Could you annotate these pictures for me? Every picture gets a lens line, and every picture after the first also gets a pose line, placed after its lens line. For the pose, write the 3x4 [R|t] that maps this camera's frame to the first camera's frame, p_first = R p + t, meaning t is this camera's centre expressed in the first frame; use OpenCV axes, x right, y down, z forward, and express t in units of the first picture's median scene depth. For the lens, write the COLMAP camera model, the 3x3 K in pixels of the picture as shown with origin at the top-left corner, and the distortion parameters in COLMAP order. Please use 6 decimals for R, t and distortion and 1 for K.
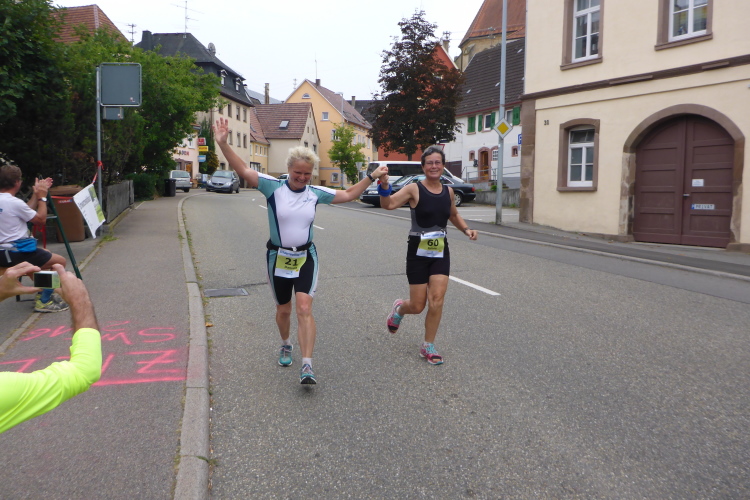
lens RADIAL K [[627.3, 0, 373.1], [0, 627.3, 253.8], [0, 0, 1]] dist [-0.038255, 0.007527]
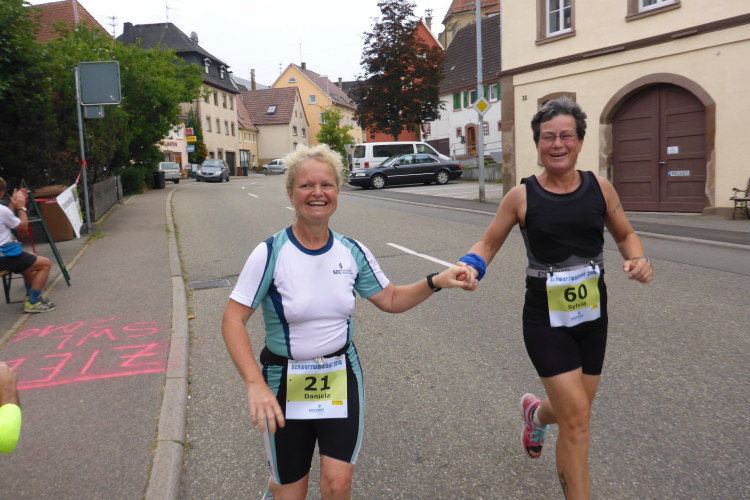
lens RADIAL K [[626.2, 0, 377.0], [0, 626.2, 248.4], [0, 0, 1]] dist [-0.035486, 0.003750]
pose [[0.998506, -0.053620, 0.010481, 0.014810], [0.053362, 0.998297, 0.023562, -0.003020], [-0.011726, -0.022967, 0.999667, -0.014979]]
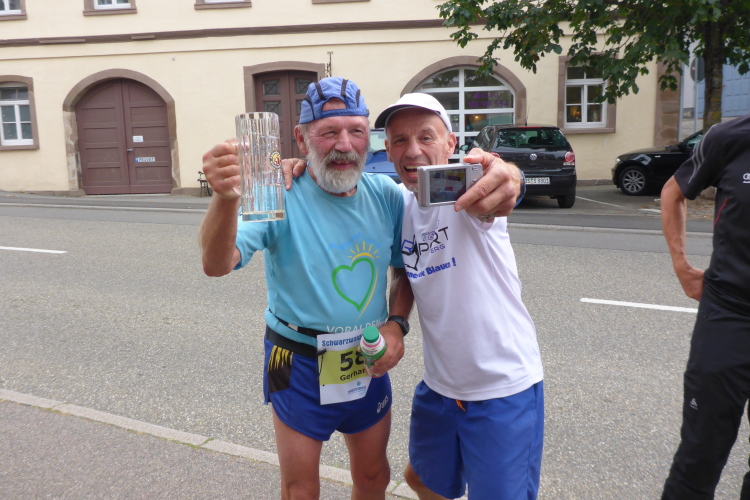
lens RADIAL K [[626.2, 0, 377.0], [0, 626.2, 248.4], [0, 0, 1]] dist [-0.035486, 0.003750]
pose [[0.570799, -0.156128, 0.806110, -0.152576], [0.101081, 0.987649, 0.119715, -0.006165], [-0.814844, 0.013149, 0.579530, -0.023816]]
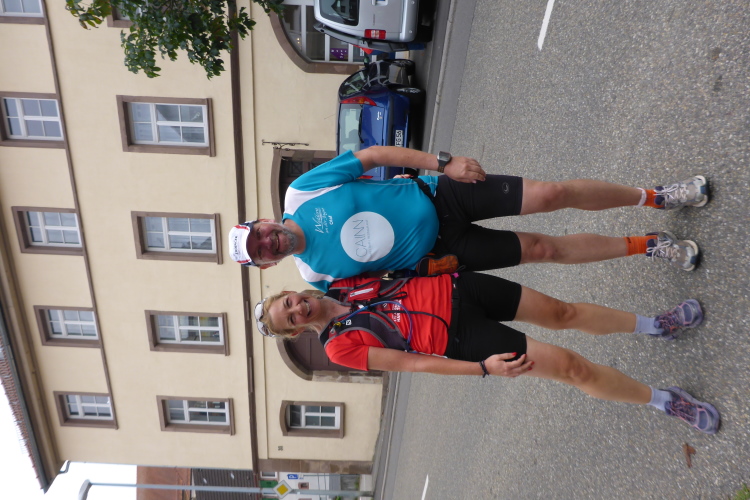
lens RADIAL K [[627.6, 0, 383.4], [0, 627.6, 244.2], [0, 0, 1]] dist [-0.051317, 0.066033]
pose [[0.002510, -0.824716, 0.565541, -0.044831], [0.999266, -0.019550, -0.032943, 0.012725], [0.038225, 0.565208, 0.824062, -0.093935]]
